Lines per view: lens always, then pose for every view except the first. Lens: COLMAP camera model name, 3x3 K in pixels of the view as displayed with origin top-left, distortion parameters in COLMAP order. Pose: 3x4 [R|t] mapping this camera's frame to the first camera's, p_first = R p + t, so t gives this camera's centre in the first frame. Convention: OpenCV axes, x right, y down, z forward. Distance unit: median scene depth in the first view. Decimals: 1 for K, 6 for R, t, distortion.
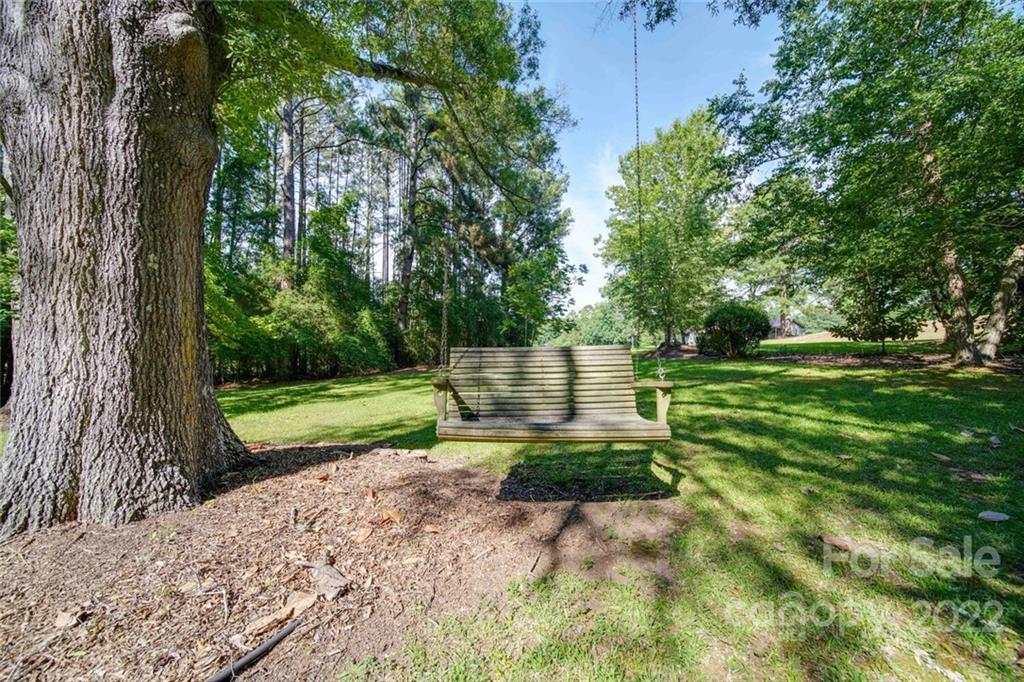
lens RADIAL K [[358.4, 0, 514.2], [0, 358.4, 341.6], [0, 0, 1]] dist [-0.004673, -0.000263]
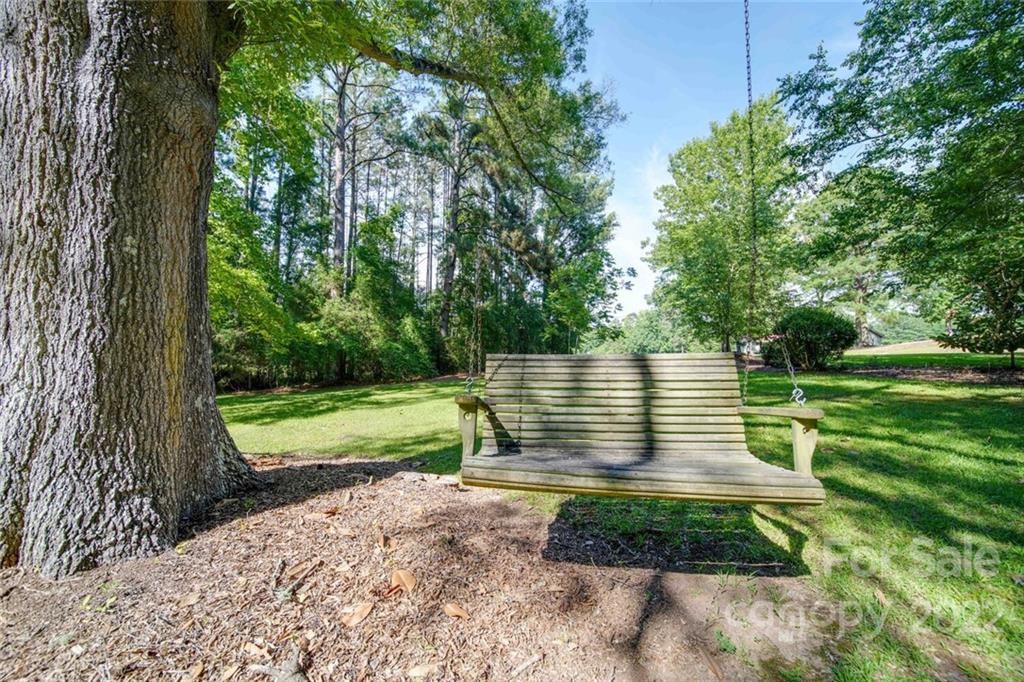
lens RADIAL K [[358.4, 0, 514.2], [0, 358.4, 341.6], [0, 0, 1]] dist [-0.004673, -0.000263]
pose [[0.993575, 0.006520, -0.112986, -0.015117], [-0.009112, 0.999707, -0.022436, 0.003712], [0.112806, 0.023321, 0.993343, 0.124379]]
